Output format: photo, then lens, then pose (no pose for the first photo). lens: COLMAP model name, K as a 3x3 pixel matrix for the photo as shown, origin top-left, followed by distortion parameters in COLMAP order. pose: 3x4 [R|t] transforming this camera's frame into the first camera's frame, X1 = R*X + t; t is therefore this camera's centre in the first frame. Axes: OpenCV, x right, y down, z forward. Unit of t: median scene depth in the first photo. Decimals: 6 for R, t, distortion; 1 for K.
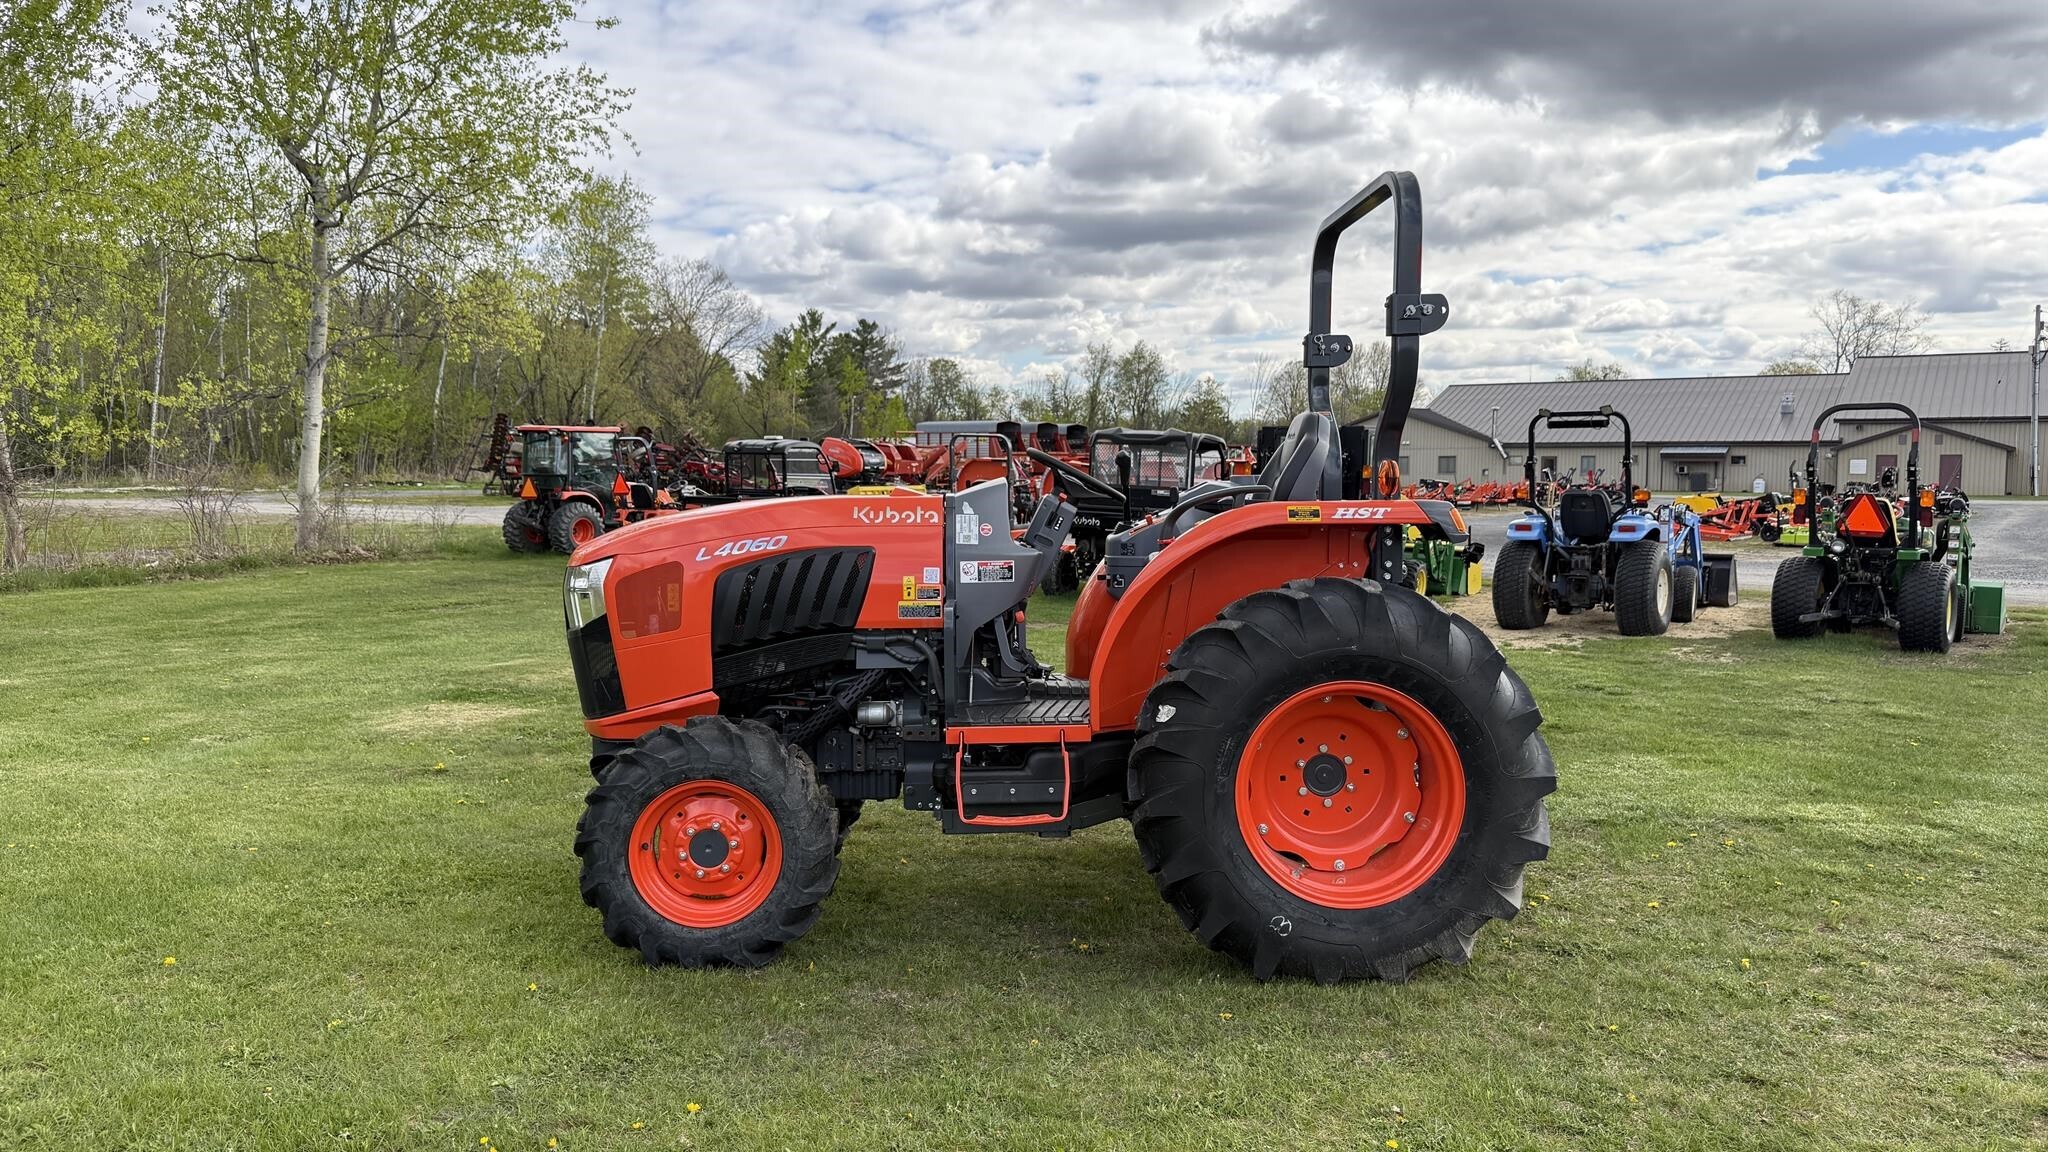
lens RADIAL K [[1457.9, 0, 1024.0], [0, 1457.9, 576.0], [0, 0, 1]] dist [0.019781, 0.001509]
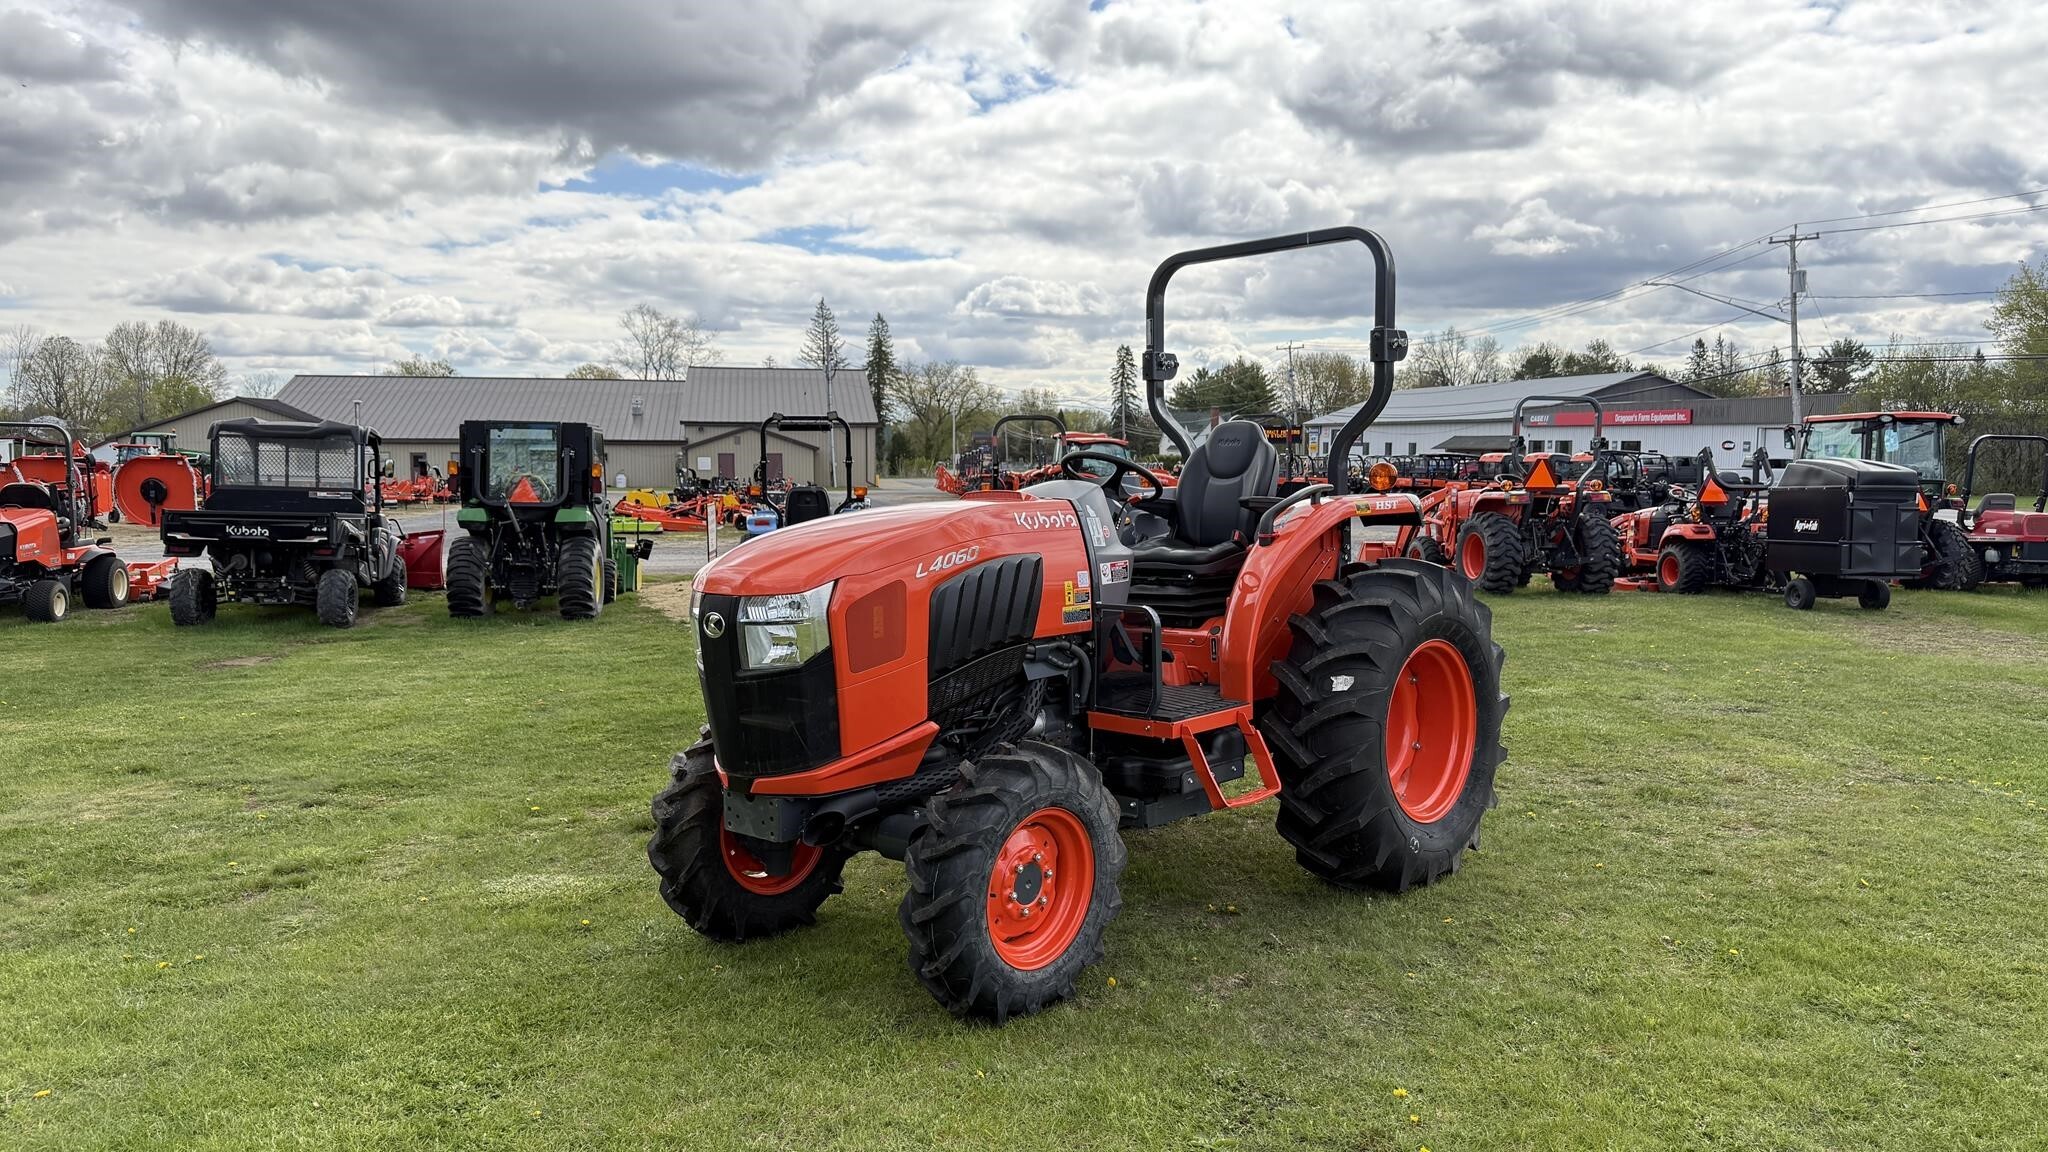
lens RADIAL K [[1477.7, 0, 1003.7], [0, 1477.7, 582.6], [0, 0, 1]] dist [-0.009915, 0.000768]
pose [[0.725628, -0.054152, 0.685954, -0.788573], [0.049818, 0.998417, 0.026120, -0.026785], [-0.686282, 0.015219, 0.727176, 0.301478]]
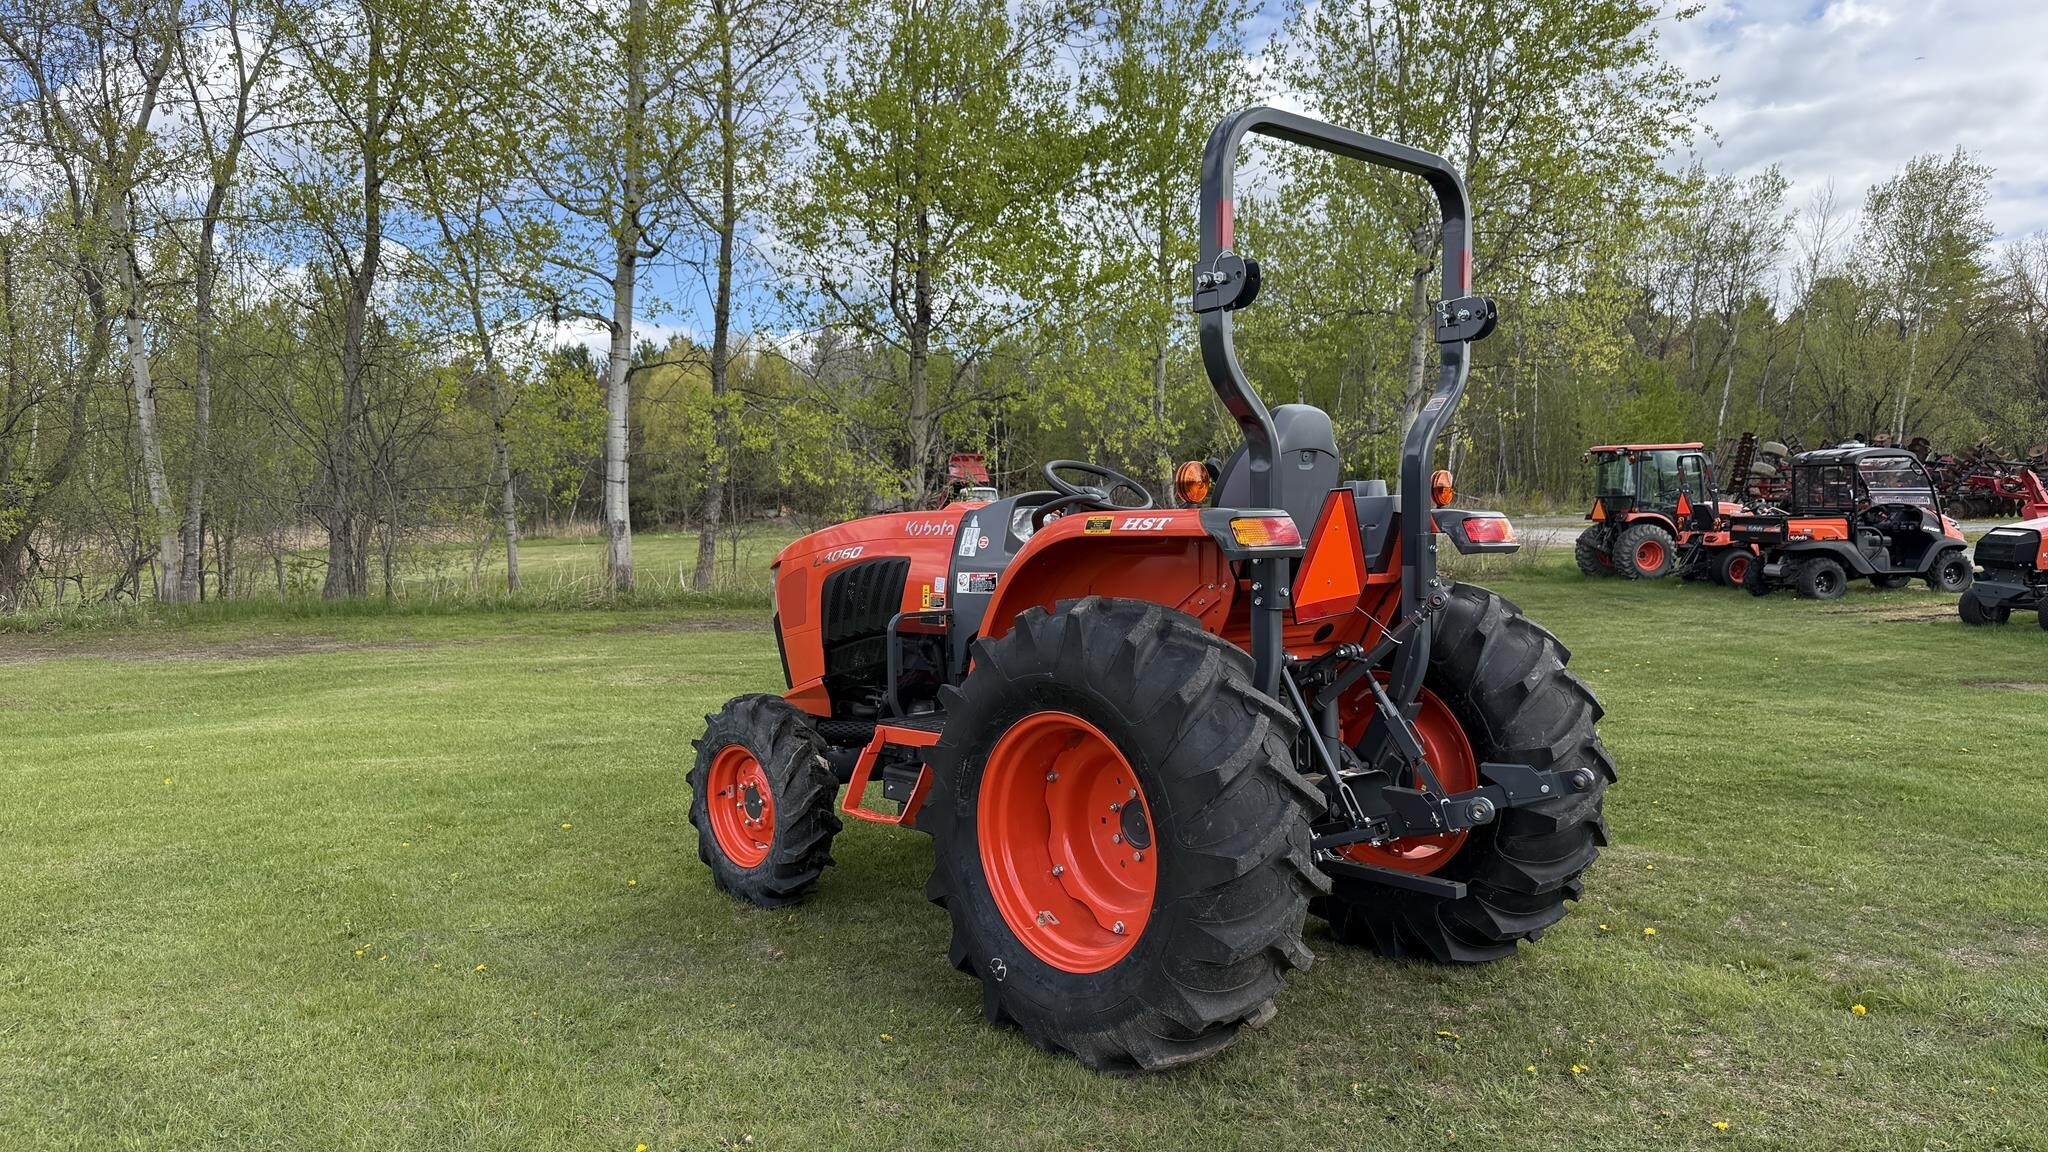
lens RADIAL K [[1457.9, 0, 1024.0], [0, 1457.9, 576.0], [0, 0, 1]] dist [0.019781, 0.001509]
pose [[0.630502, 0.022300, -0.775867, 0.795108], [-0.035657, 0.999364, -0.000253, -0.008839], [0.775368, 0.027825, 0.630896, 0.372984]]
